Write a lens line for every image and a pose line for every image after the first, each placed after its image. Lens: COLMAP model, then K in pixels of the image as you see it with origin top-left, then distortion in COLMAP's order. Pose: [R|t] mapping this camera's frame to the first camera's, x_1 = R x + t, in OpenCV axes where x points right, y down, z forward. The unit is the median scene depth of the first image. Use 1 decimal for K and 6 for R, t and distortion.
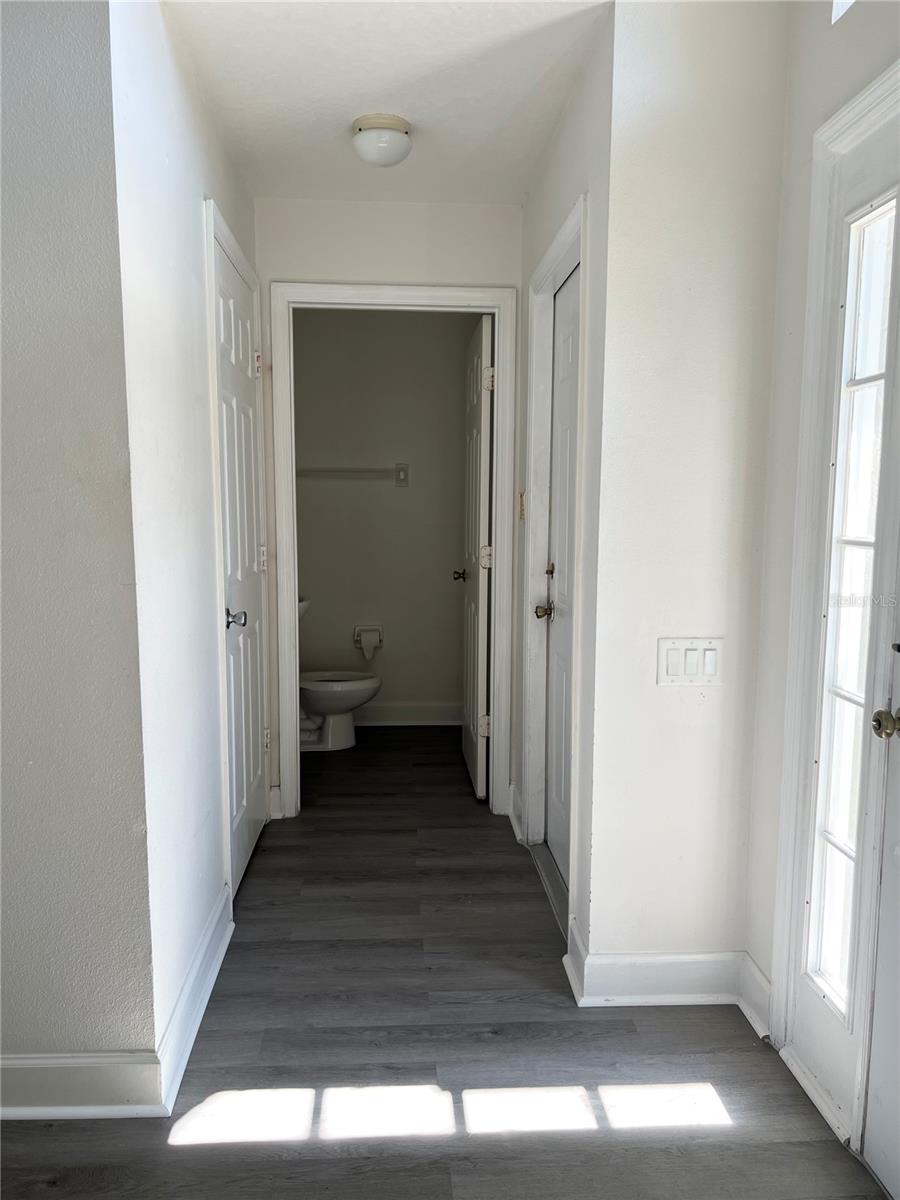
lens RADIAL K [[891.3, 0, 453.6], [0, 891.3, 604.5], [0, 0, 1]] dist [0.035320, -0.000467]
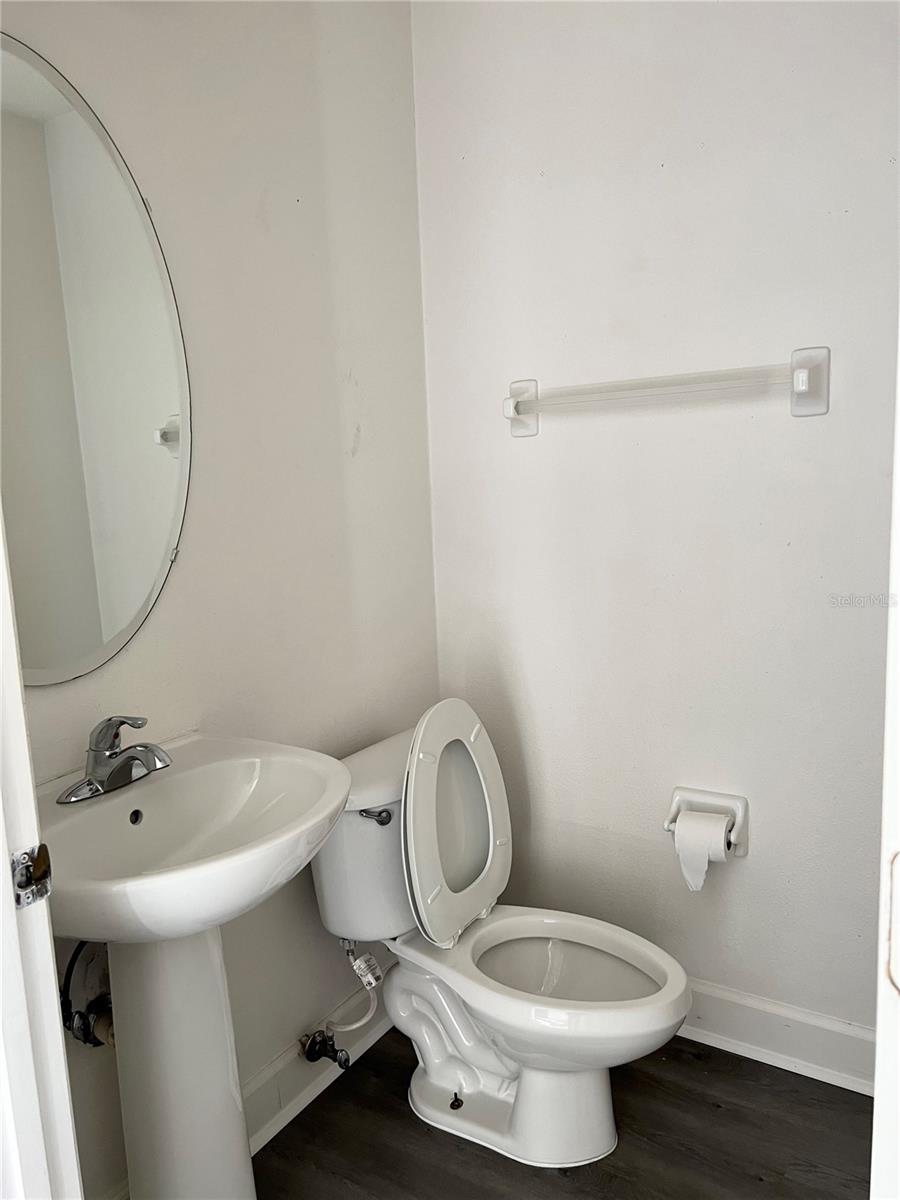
lens RADIAL K [[891.3, 0, 453.6], [0, 891.3, 604.5], [0, 0, 1]] dist [0.035320, -0.000467]
pose [[0.817548, 0.054206, -0.573304, 0.031364], [-0.024141, 0.997911, 0.059927, -0.077598], [0.575355, -0.035154, 0.817148, 0.641046]]
